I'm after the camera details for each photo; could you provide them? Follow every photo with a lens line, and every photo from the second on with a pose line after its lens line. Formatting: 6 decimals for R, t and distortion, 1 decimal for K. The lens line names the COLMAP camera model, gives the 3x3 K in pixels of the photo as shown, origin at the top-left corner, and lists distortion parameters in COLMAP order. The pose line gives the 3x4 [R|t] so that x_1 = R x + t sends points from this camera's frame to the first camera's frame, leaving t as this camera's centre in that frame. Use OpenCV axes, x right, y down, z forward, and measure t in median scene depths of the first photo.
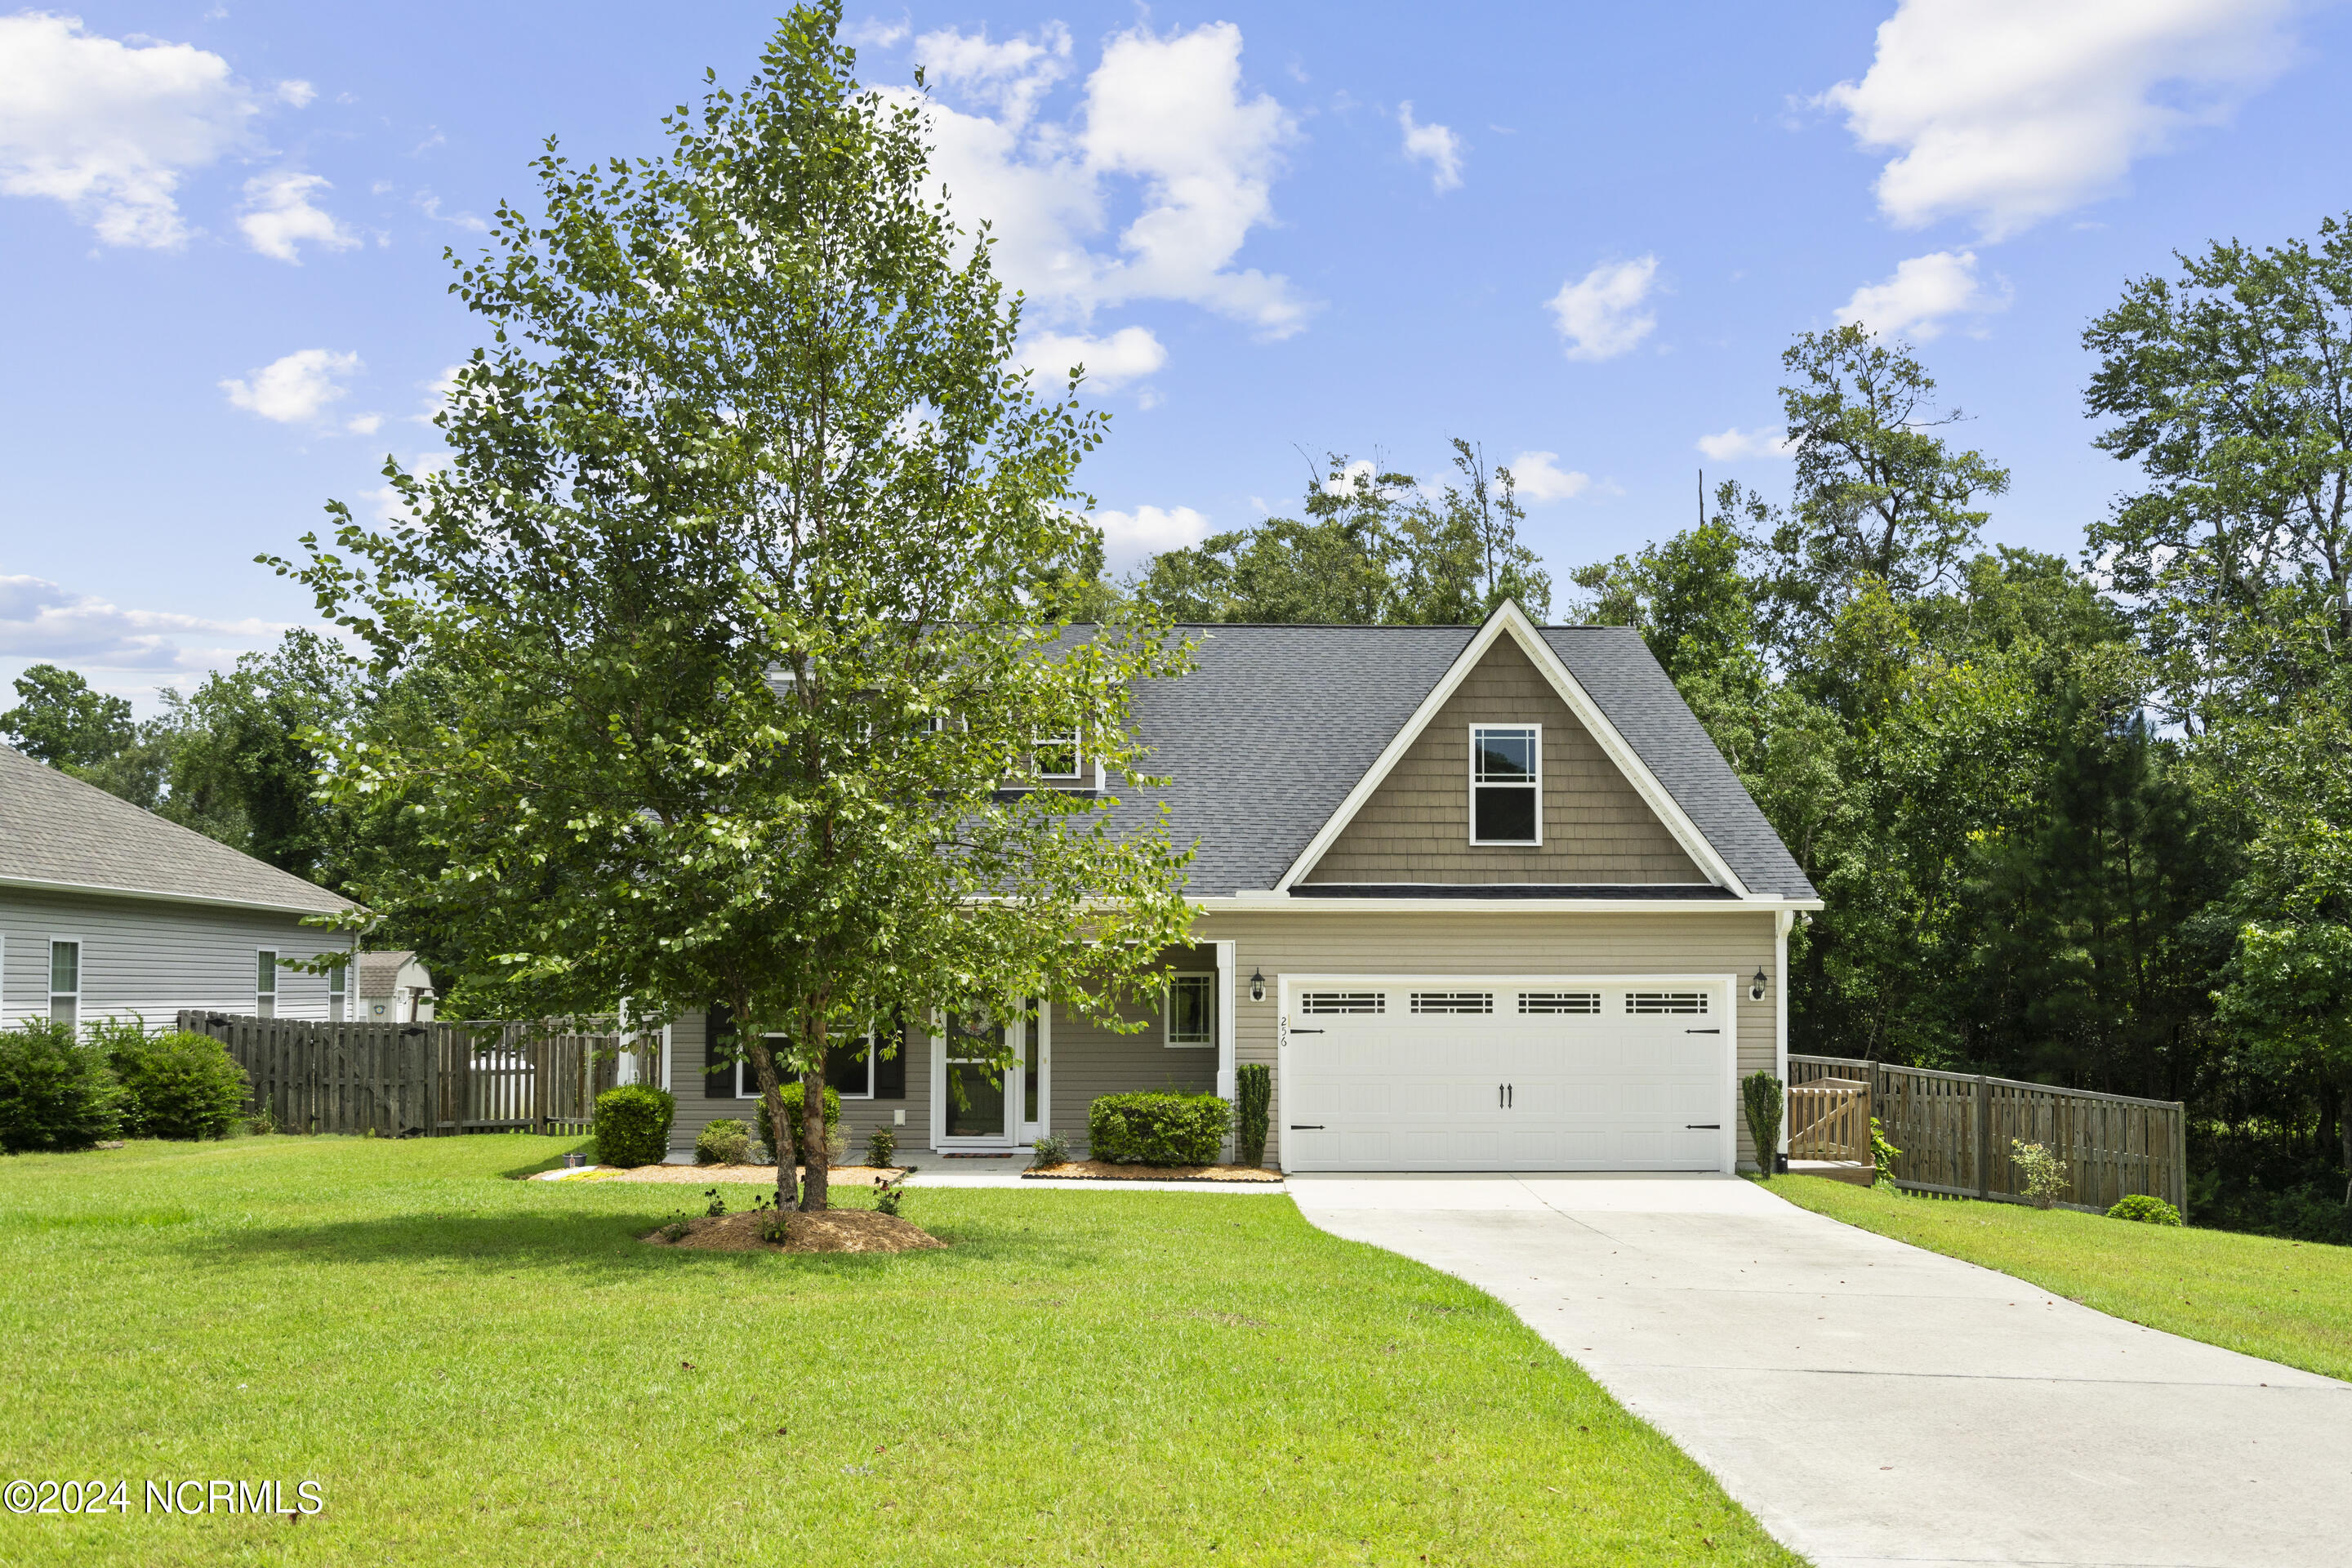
lens RADIAL K [[2070.6, 0, 1179.7], [0, 2070.6, 889.7], [0, 0, 1]] dist [0.009272, 0.004735]
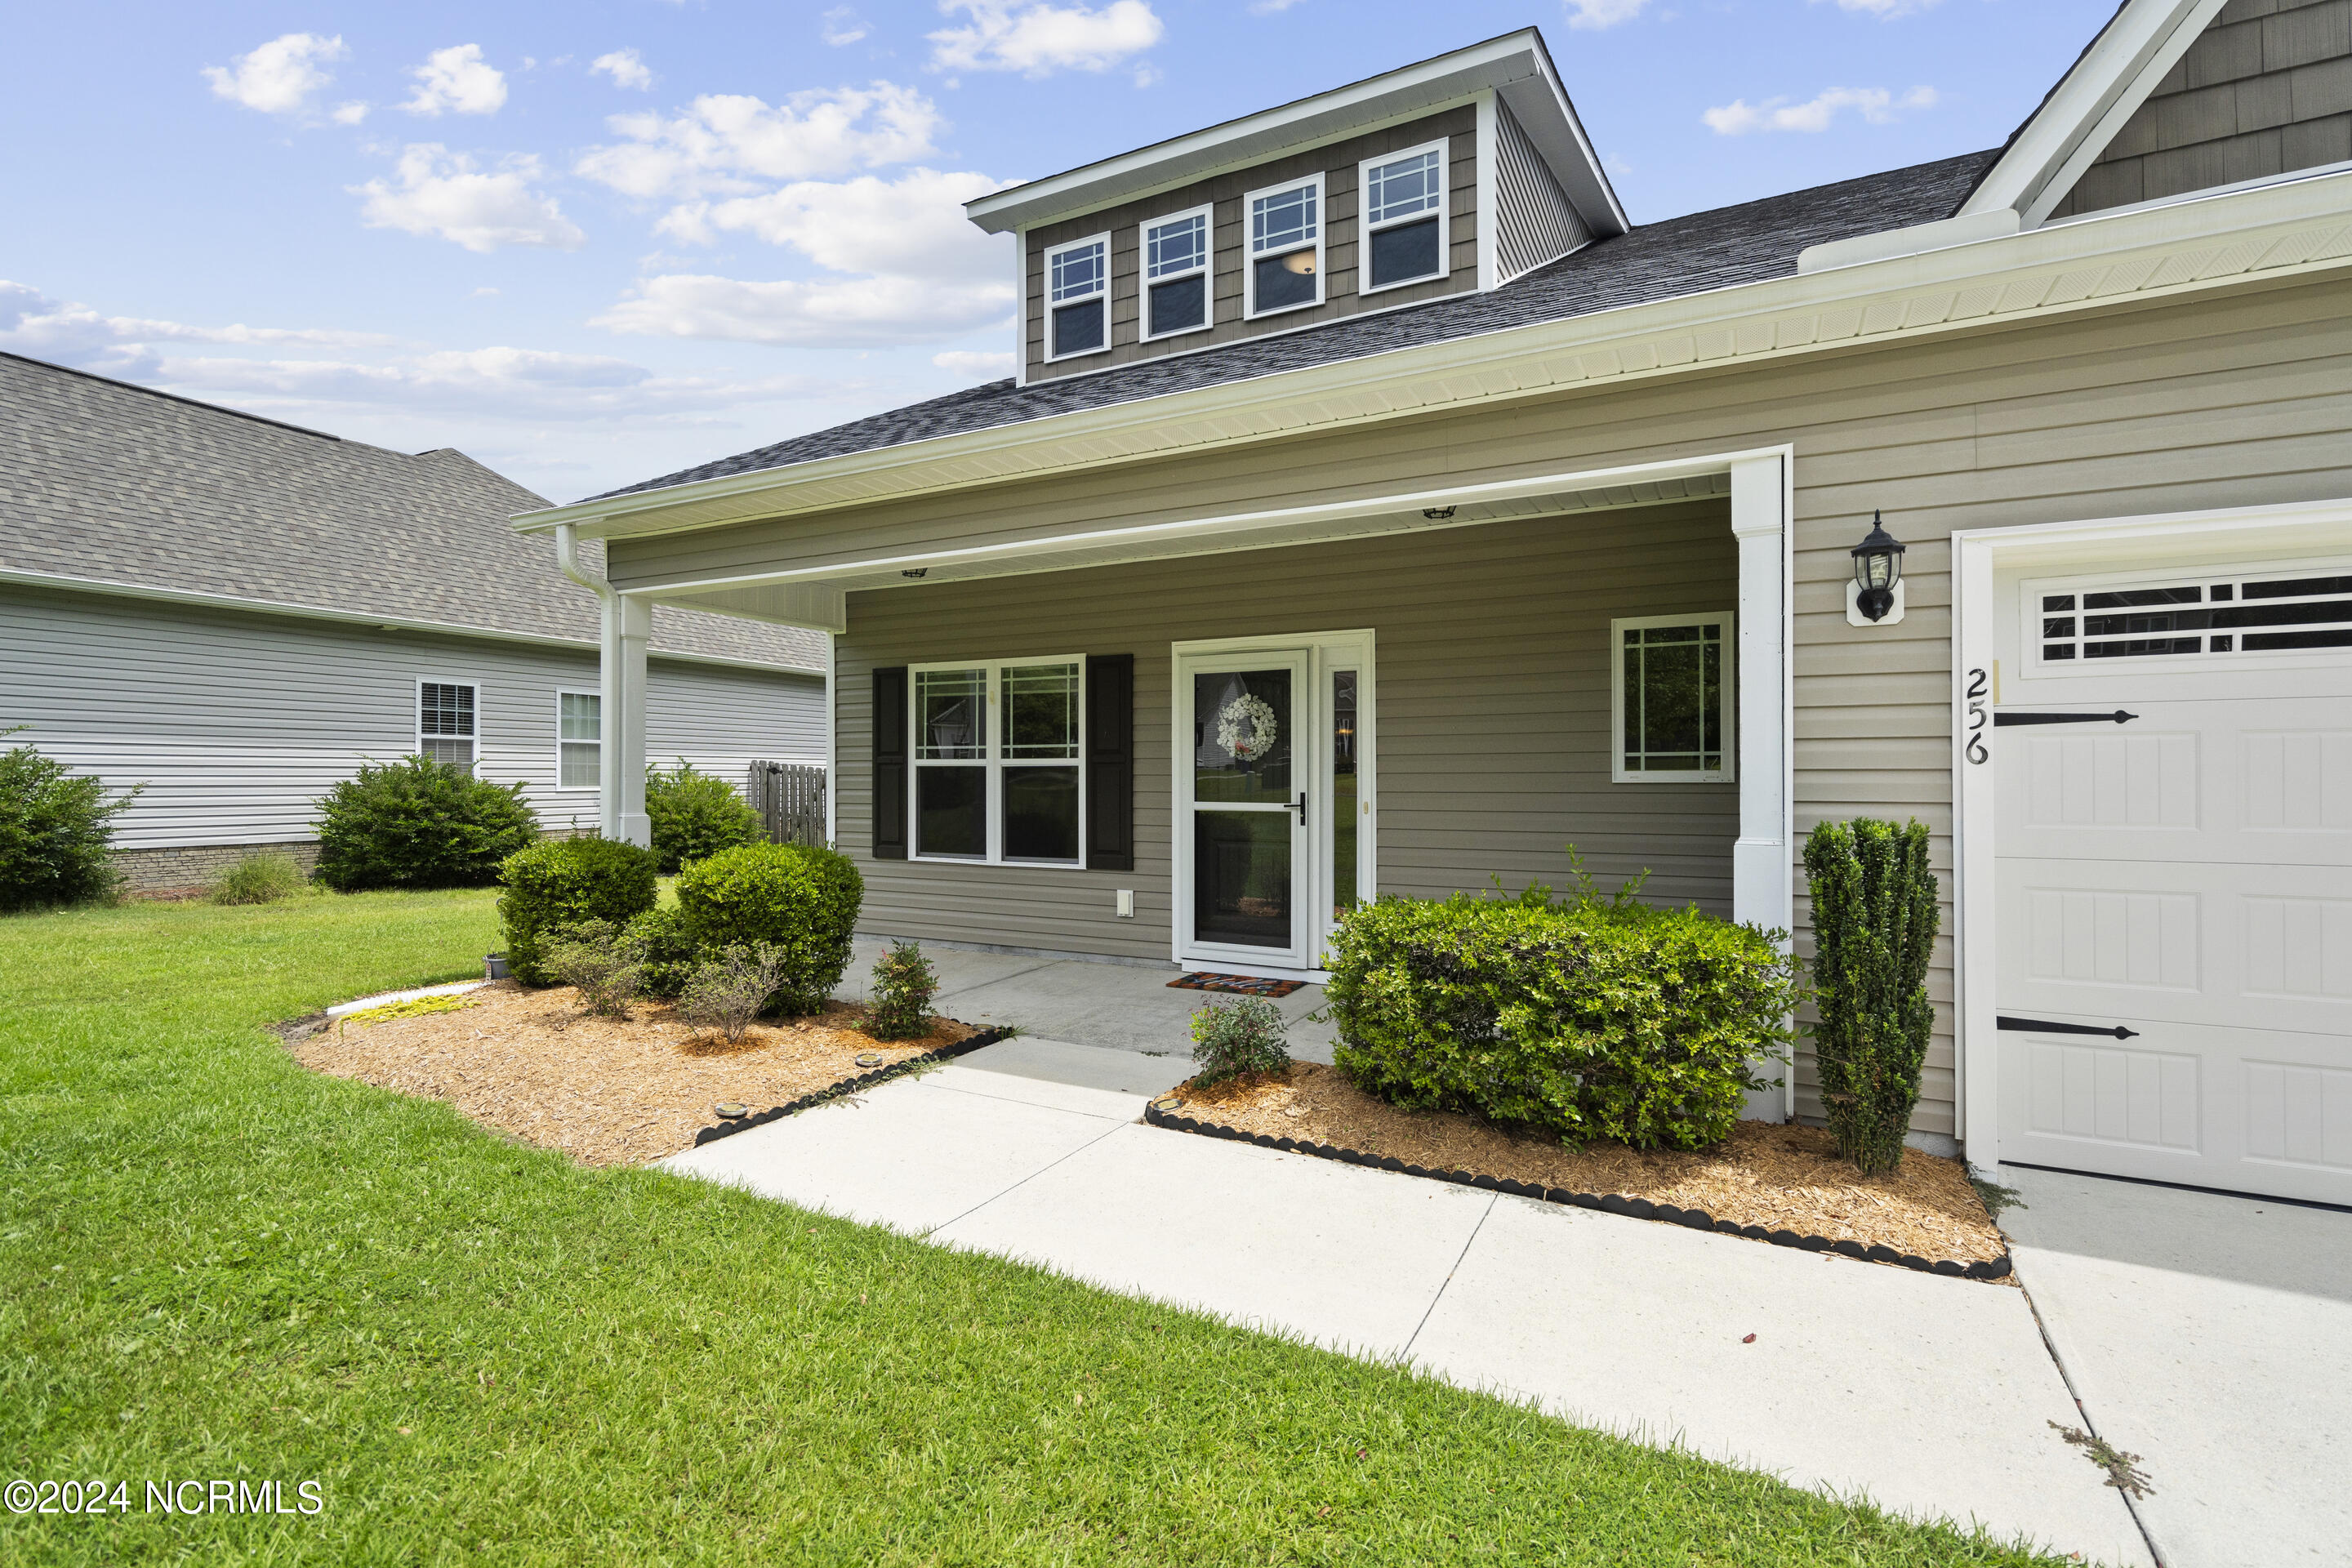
lens RADIAL K [[1073.4, 0, 1184.1], [0, 1073.4, 776.7], [0, 0, 1]] dist [-0.000280, 0.000187]
pose [[0.890524, -0.003834, -0.454921, 0.018002], [0.025349, 0.998829, 0.041203, 0.067486], [0.454230, -0.048224, 0.889578, 0.799881]]
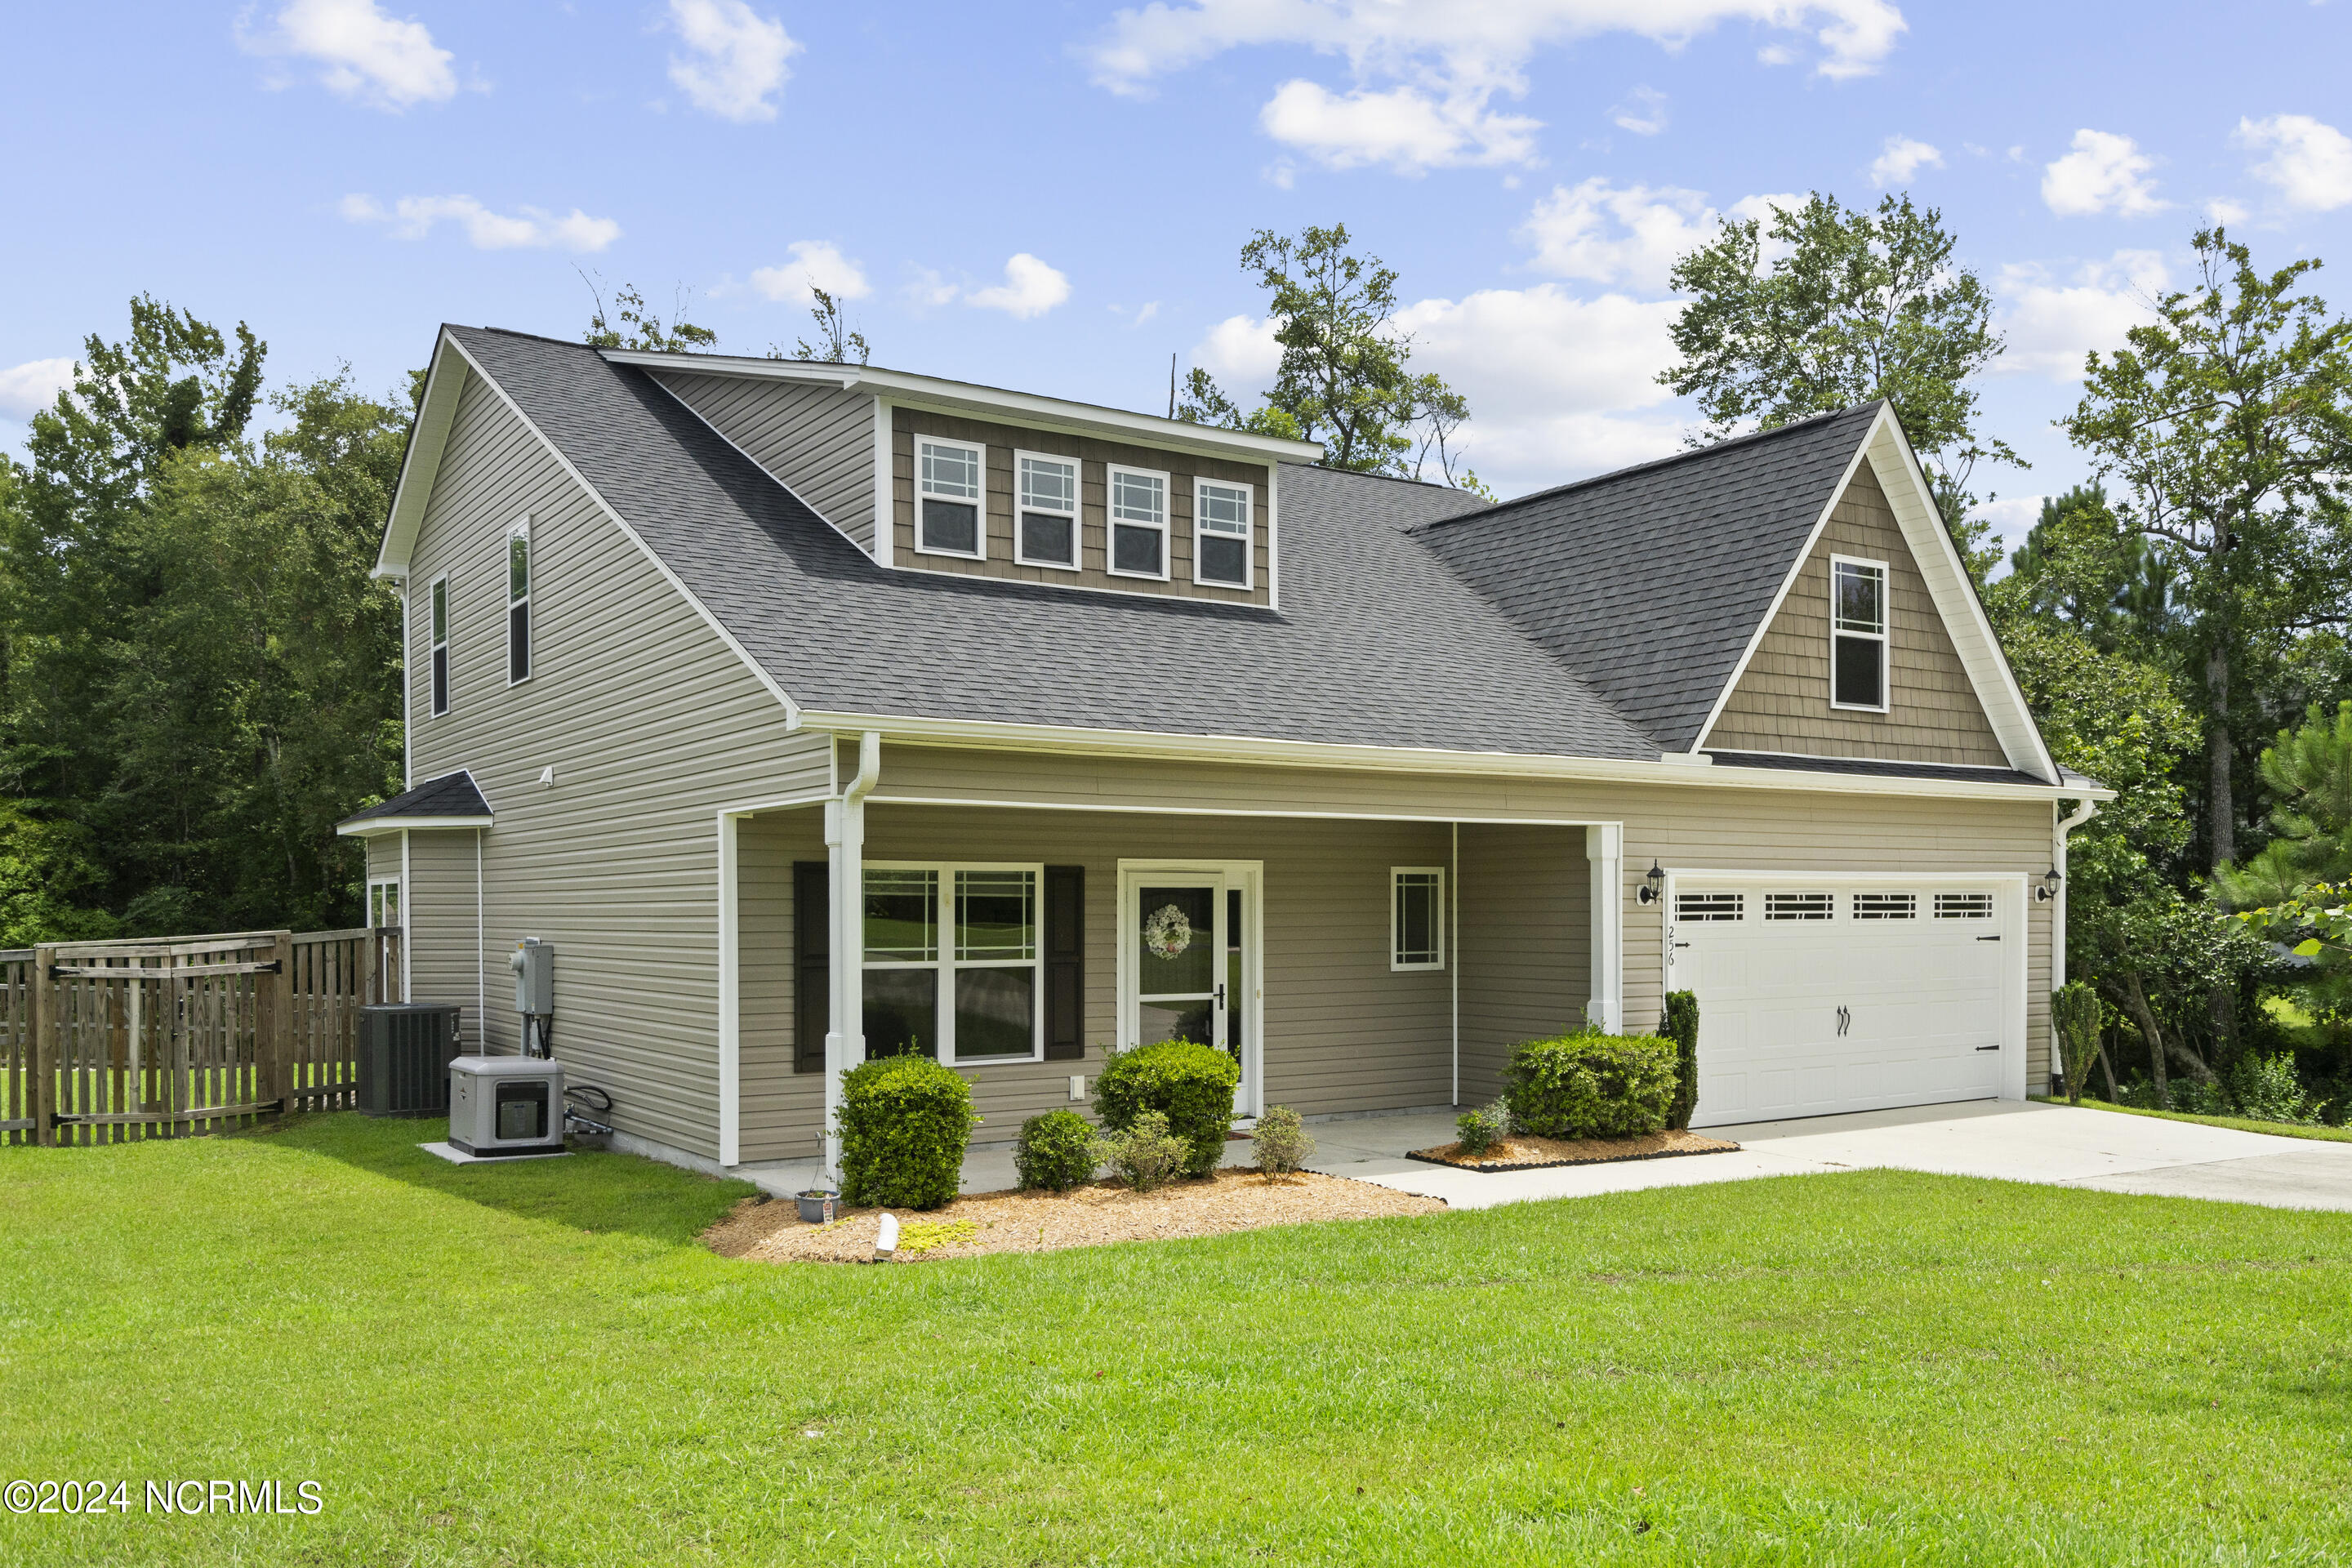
lens RADIAL K [[1864.2, 0, 1173.6], [0, 1864.2, 931.6], [0, 0, 1]] dist [0.035857, -0.000475]
pose [[0.833459, -0.012065, 0.552449, -0.467872], [-0.021875, 0.998258, 0.054802, 0.030239], [-0.552148, -0.057760, 0.831743, 0.536968]]
